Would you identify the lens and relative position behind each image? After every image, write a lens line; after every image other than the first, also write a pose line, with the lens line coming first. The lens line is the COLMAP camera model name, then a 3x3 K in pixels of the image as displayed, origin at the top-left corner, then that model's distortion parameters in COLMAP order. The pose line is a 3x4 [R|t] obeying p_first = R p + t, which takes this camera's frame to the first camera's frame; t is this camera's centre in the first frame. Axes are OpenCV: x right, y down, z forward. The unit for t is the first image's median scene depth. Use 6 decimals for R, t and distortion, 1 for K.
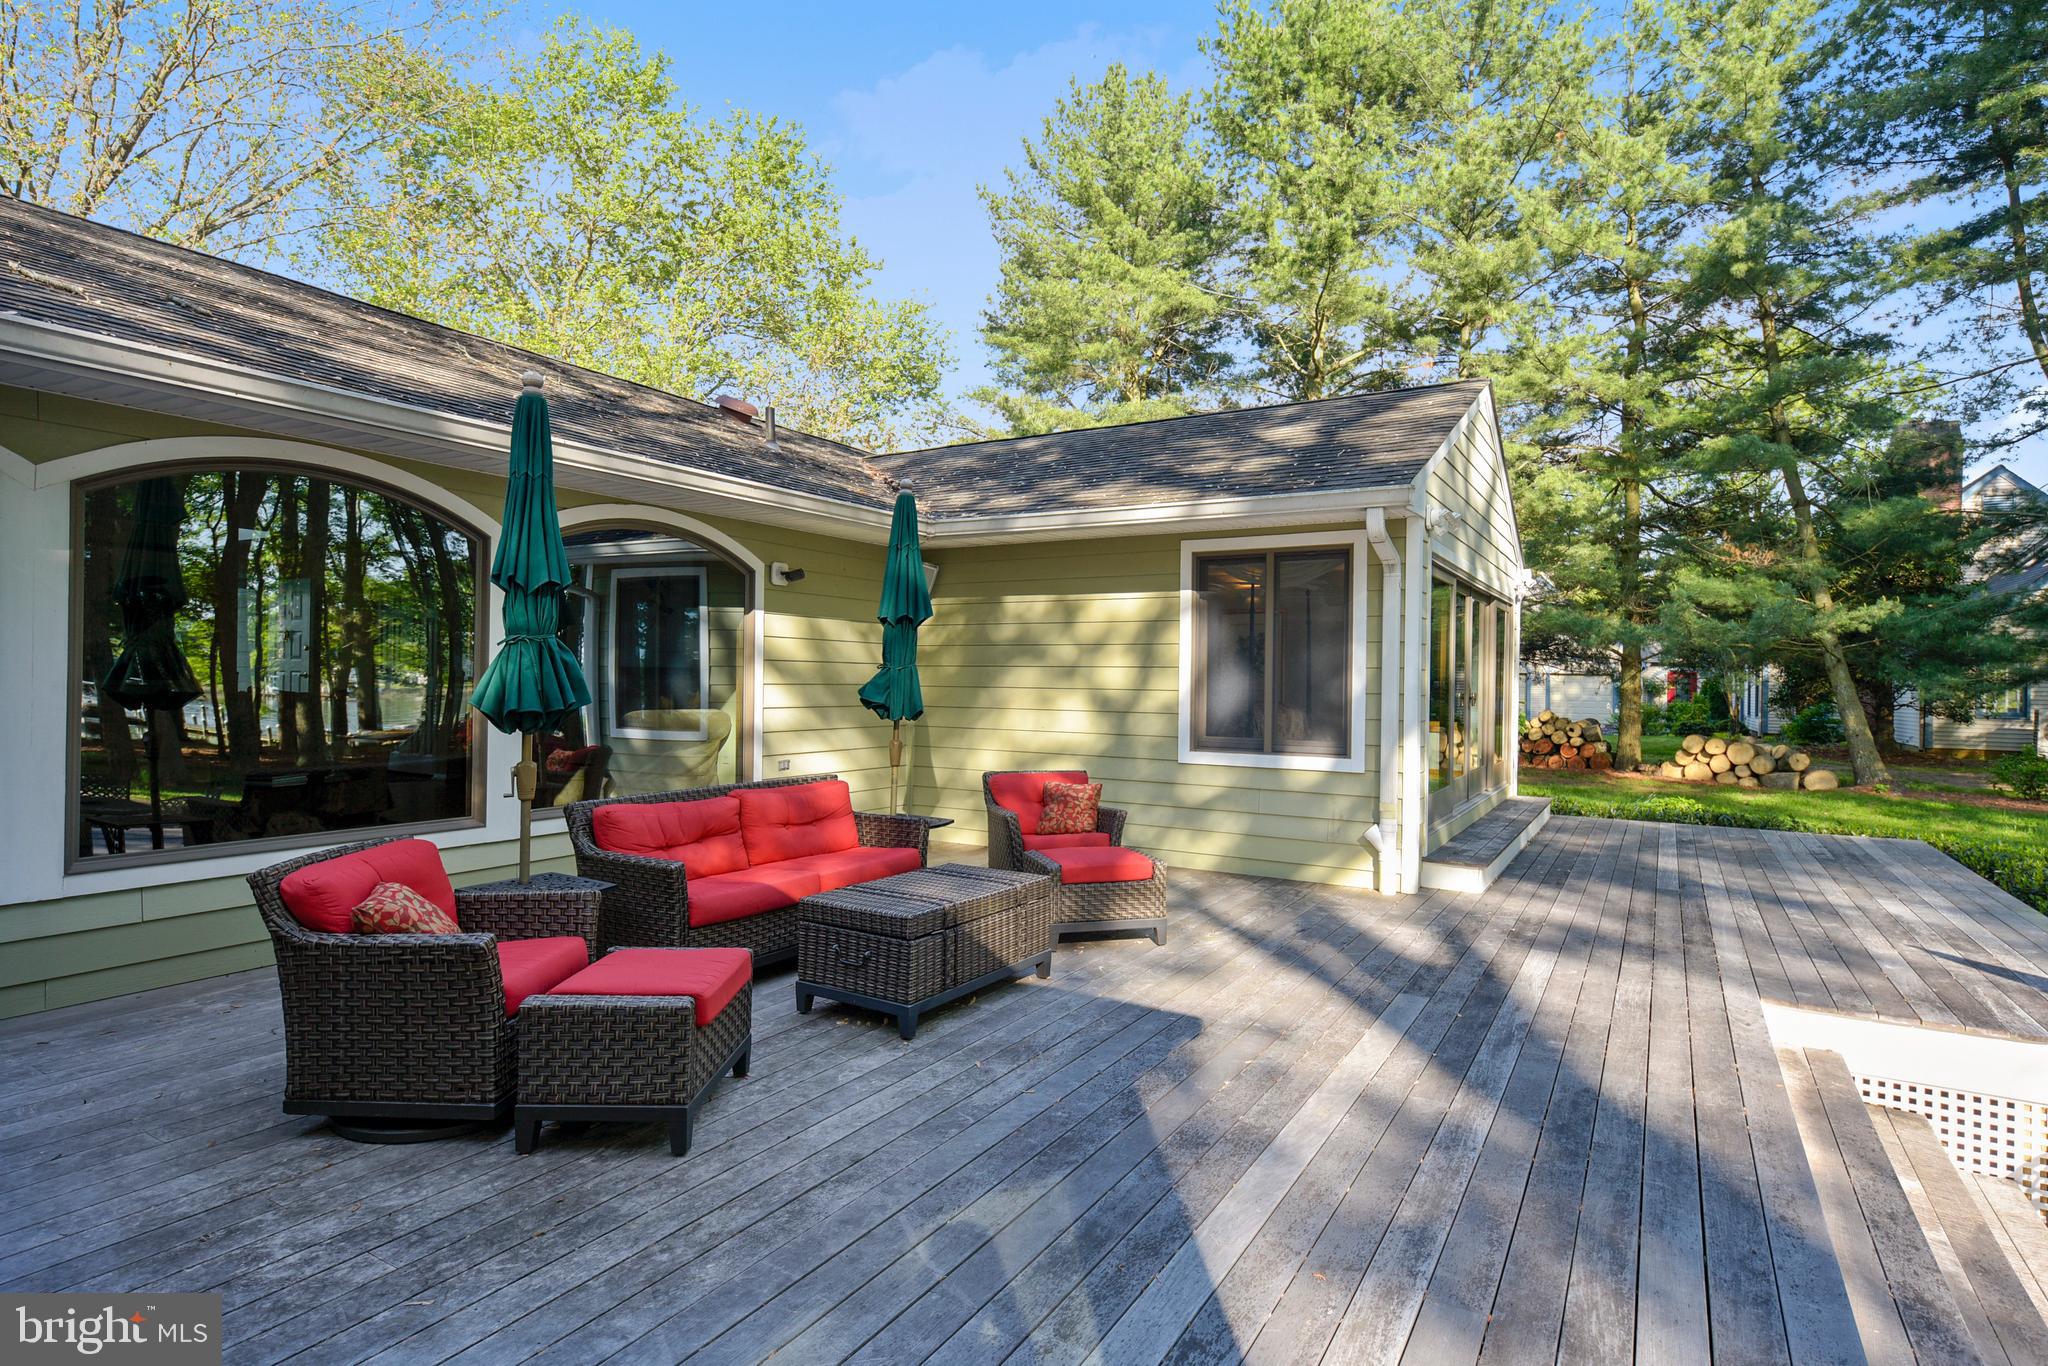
lens RADIAL K [[1081.6, 0, 1035.9], [0, 1081.6, 684.0], [0, 0, 1]] dist [0.000579, 0.000404]
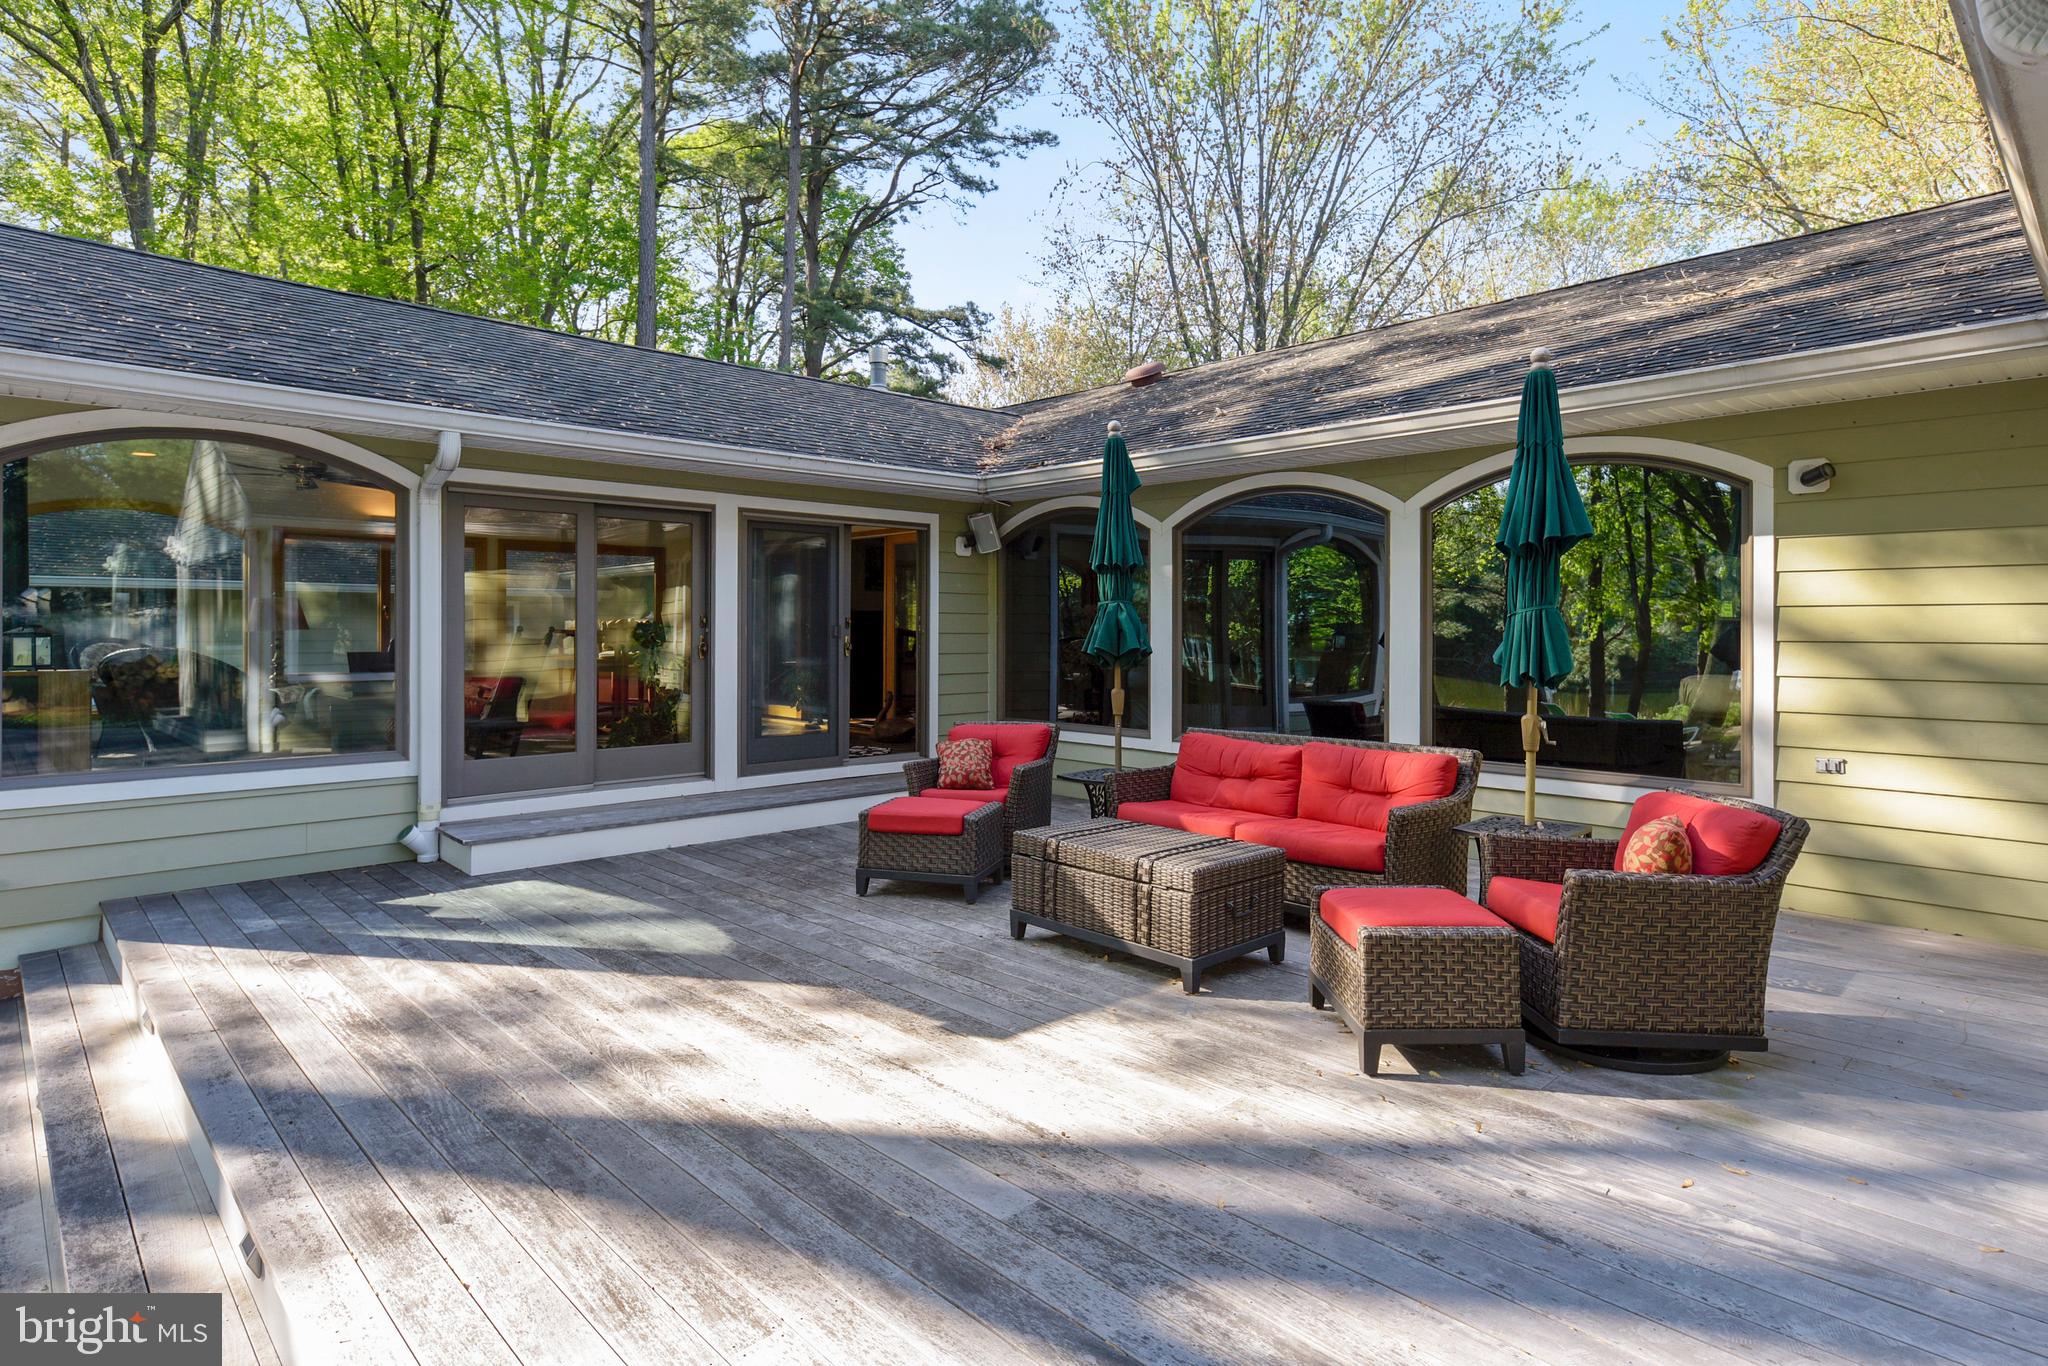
lens RADIAL K [[1060.6, 0, 1035.2], [0, 1060.6, 658.5], [0, 0, 1]] dist [0.002077, -0.000531]
pose [[-0.278408, 0.012861, -0.960377, 0.932174], [0.003463, 0.999917, 0.012386, 0.002392], [0.960457, 0.000123, -0.278429, 1.253601]]
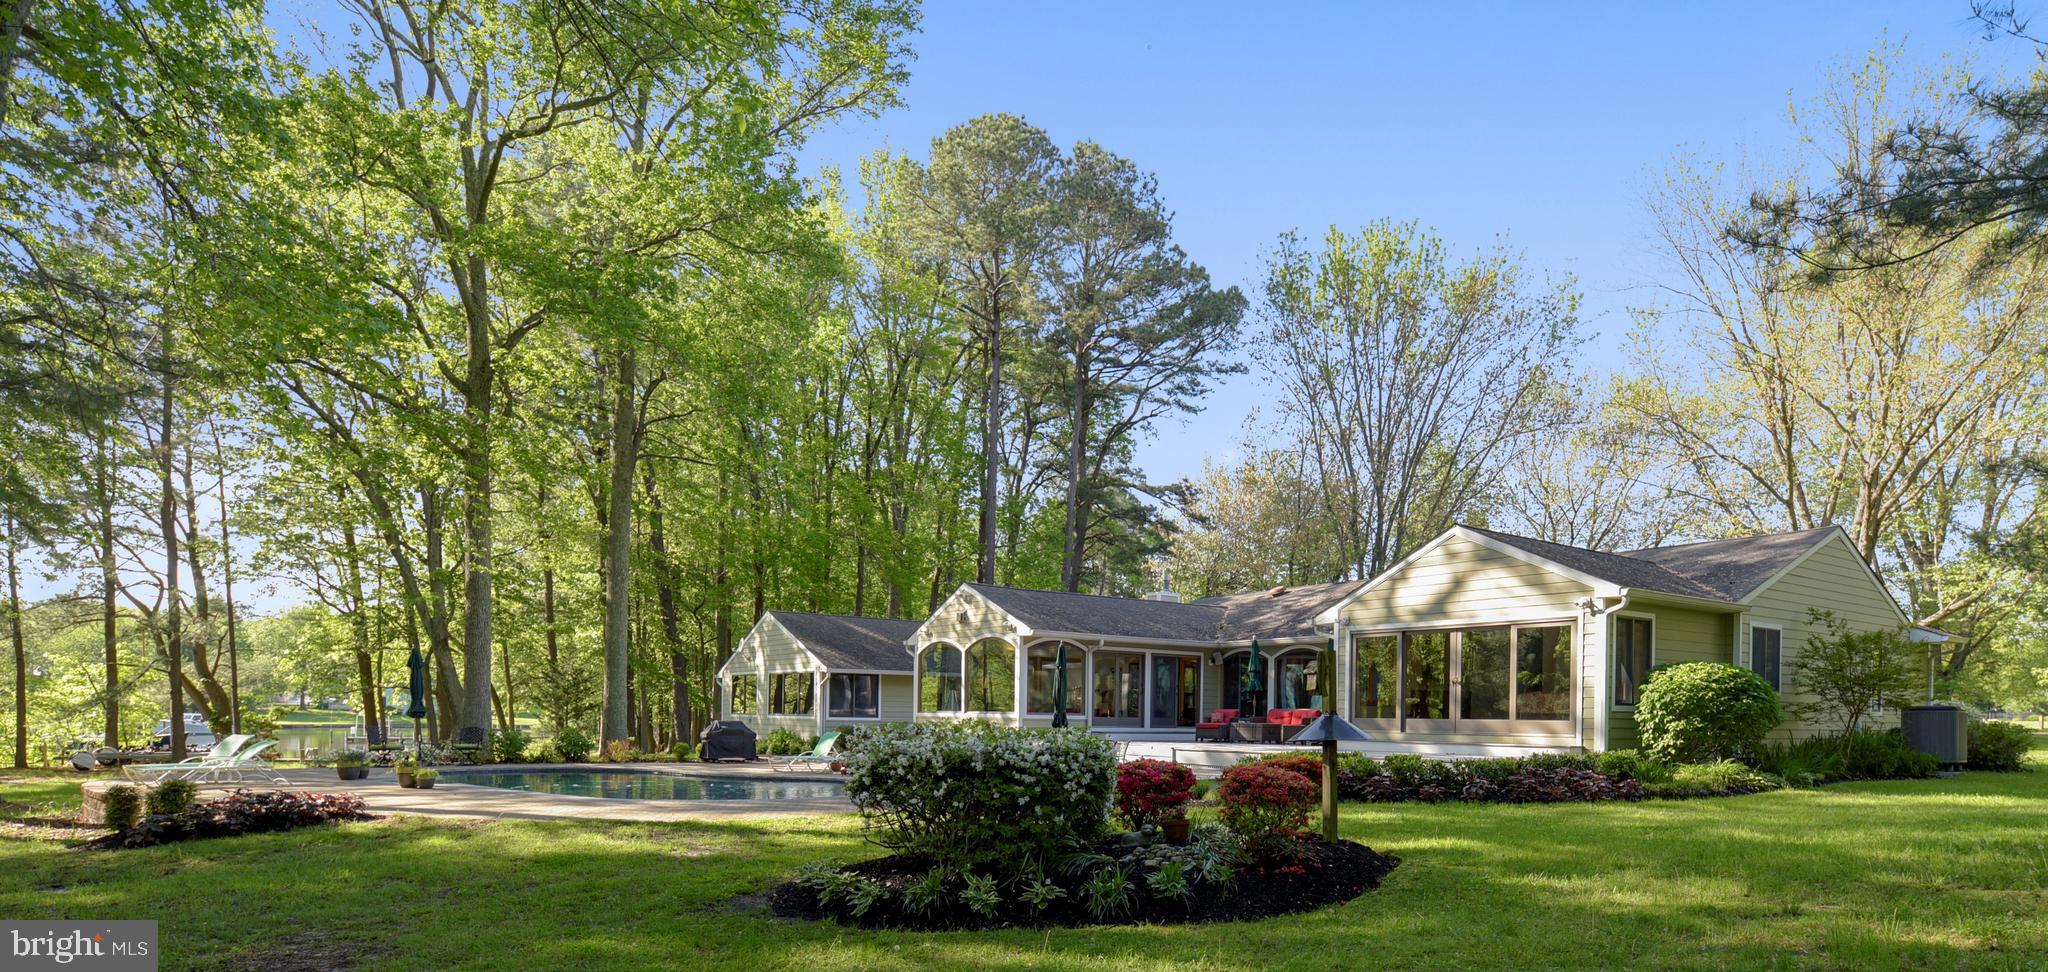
lens RADIAL K [[1121.9, 0, 1079.7], [0, 1121.9, 732.7], [0, 0, 1]] dist [-0.016066, 0.000249]
pose [[-0.398246, -0.006680, -0.917254, 5.624912], [-0.009013, 0.999954, -0.003369, 0.268830], [0.917234, 0.006926, -0.398288, 2.549535]]
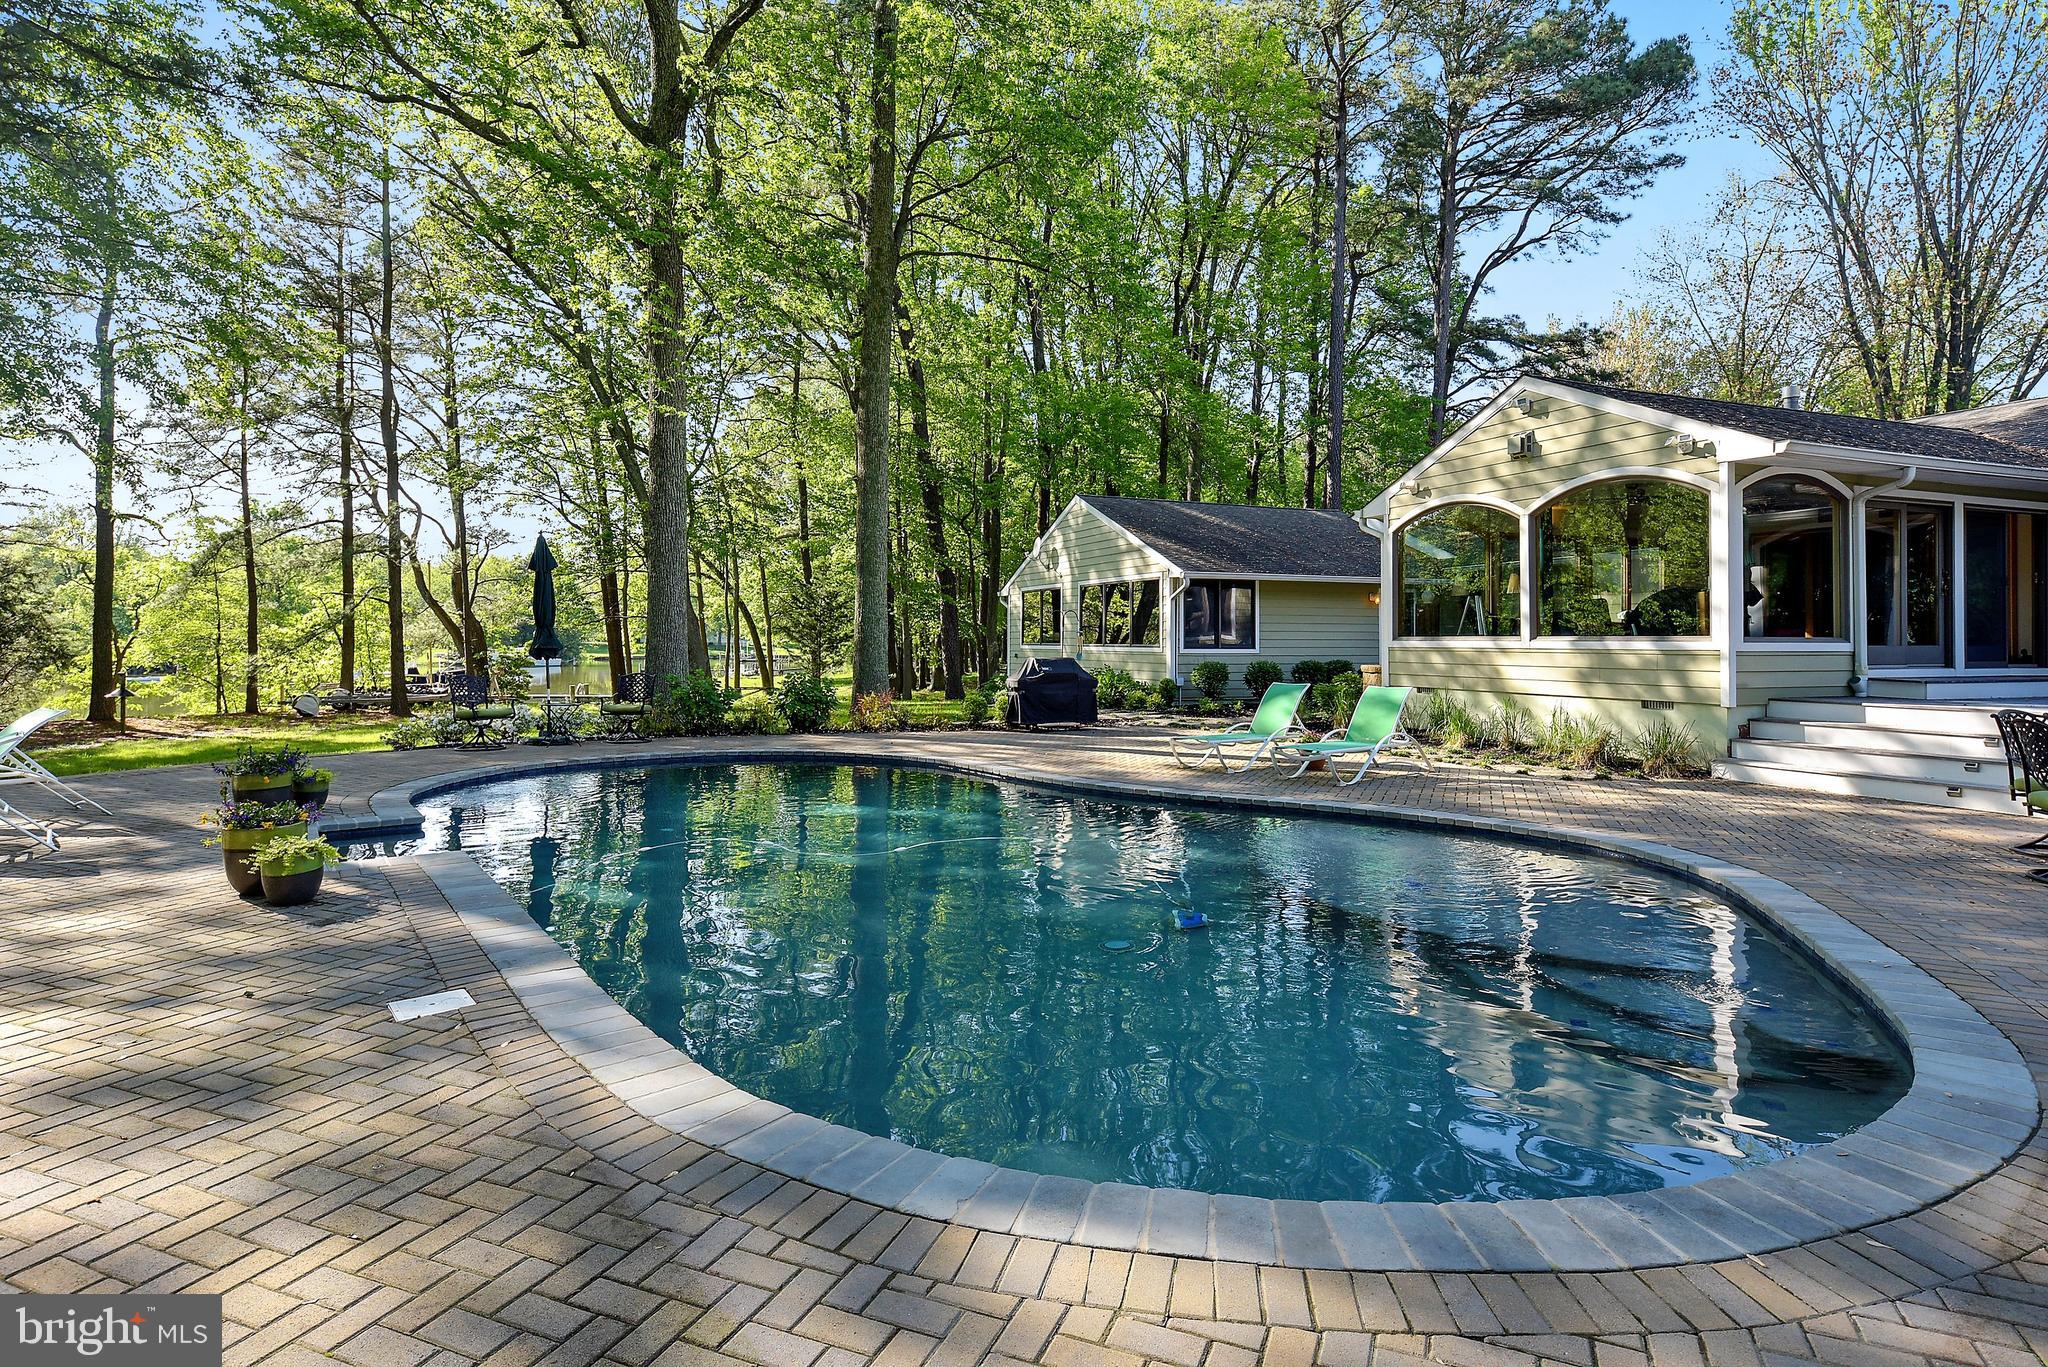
lens RADIAL K [[1043.0, 0, 1016.0], [0, 1043.0, 646.0], [0, 0, 1]] dist [0.004869, 0.000765]
pose [[-0.620940, -0.010916, -0.783782, 3.180850], [-0.001180, 0.999915, -0.012991, 0.198260], [0.783857, -0.007142, -0.620900, 0.047018]]
